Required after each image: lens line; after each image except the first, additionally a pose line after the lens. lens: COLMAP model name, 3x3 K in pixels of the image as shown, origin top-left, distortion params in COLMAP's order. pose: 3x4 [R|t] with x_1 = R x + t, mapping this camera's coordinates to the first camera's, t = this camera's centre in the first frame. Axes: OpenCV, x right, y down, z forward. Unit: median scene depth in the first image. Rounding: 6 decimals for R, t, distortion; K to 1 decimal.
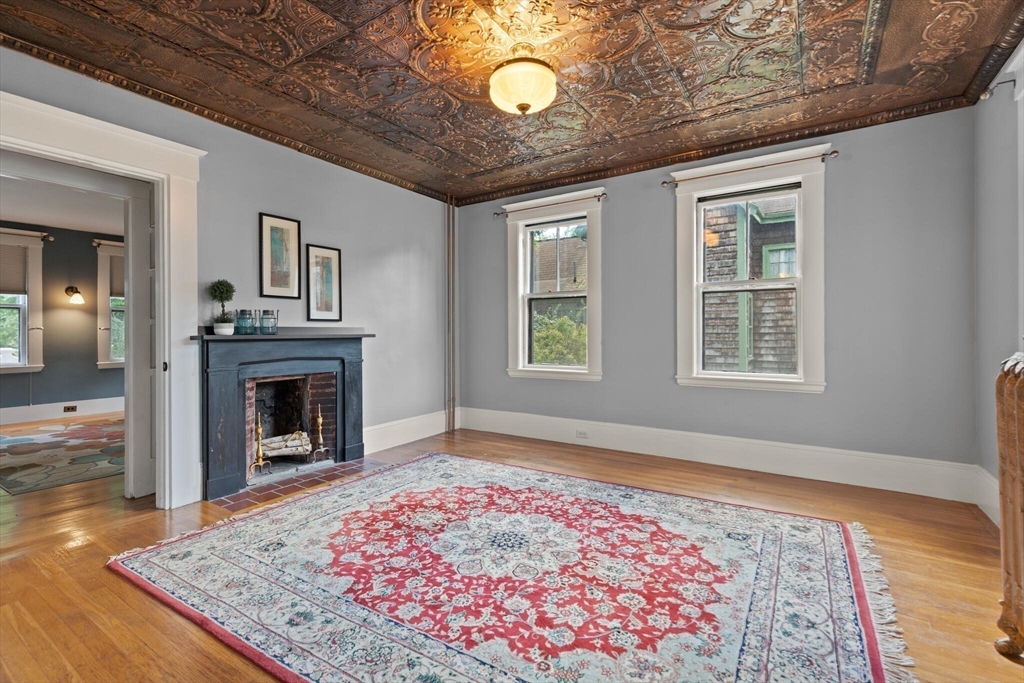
lens RADIAL K [[461.7, 0, 510.9], [0, 461.7, 332.7], [0, 0, 1]] dist [0.001723, -0.000434]
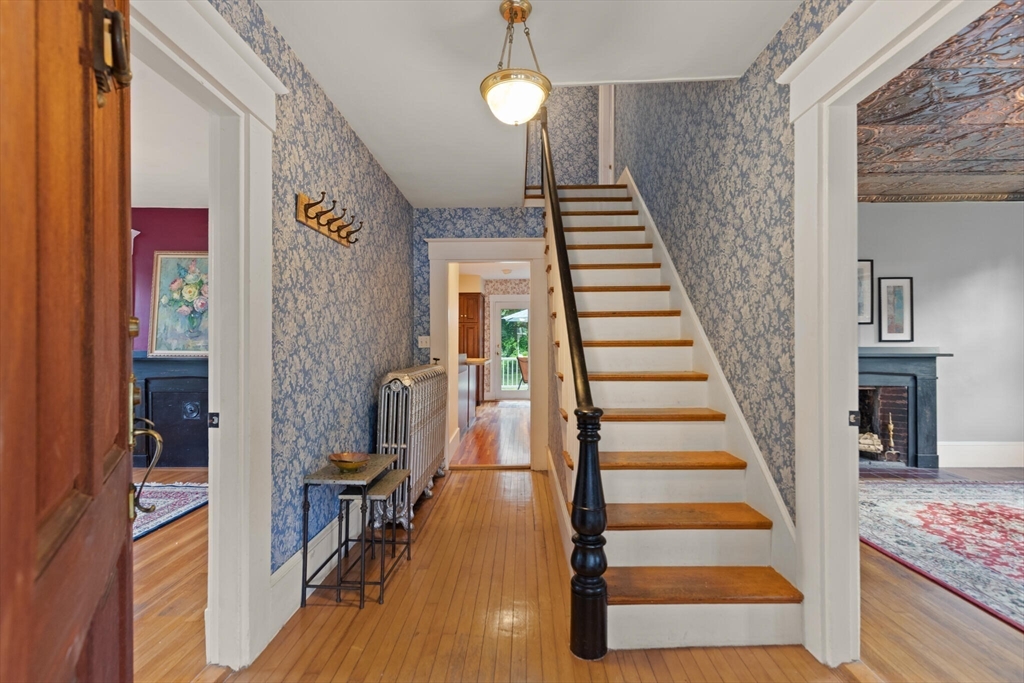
lens RADIAL K [[461.7, 0, 509.2], [0, 461.7, 342.6], [0, 0, 1]] dist [0.001723, -0.000434]
pose [[0.523139, 0.005647, -0.852229, 0.108288], [-0.001949, 0.999983, 0.005430, -0.039048], [0.852245, -0.001179, 0.523142, -0.608850]]
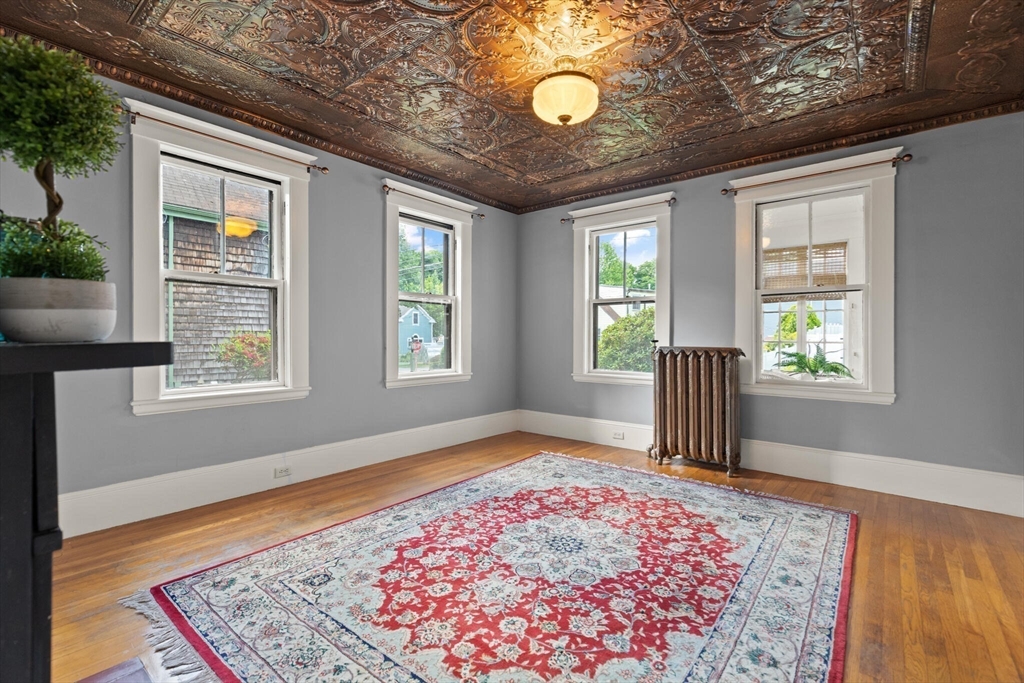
lens RADIAL K [[461.7, 0, 512.7], [0, 461.7, 337.6], [0, 0, 1]] dist [0.001723, -0.000434]
pose [[0.120560, -0.000993, 0.992706, -0.900009], [-0.000344, 0.999999, 0.001042, 0.000319], [-0.992706, -0.000467, 0.120559, 0.883779]]
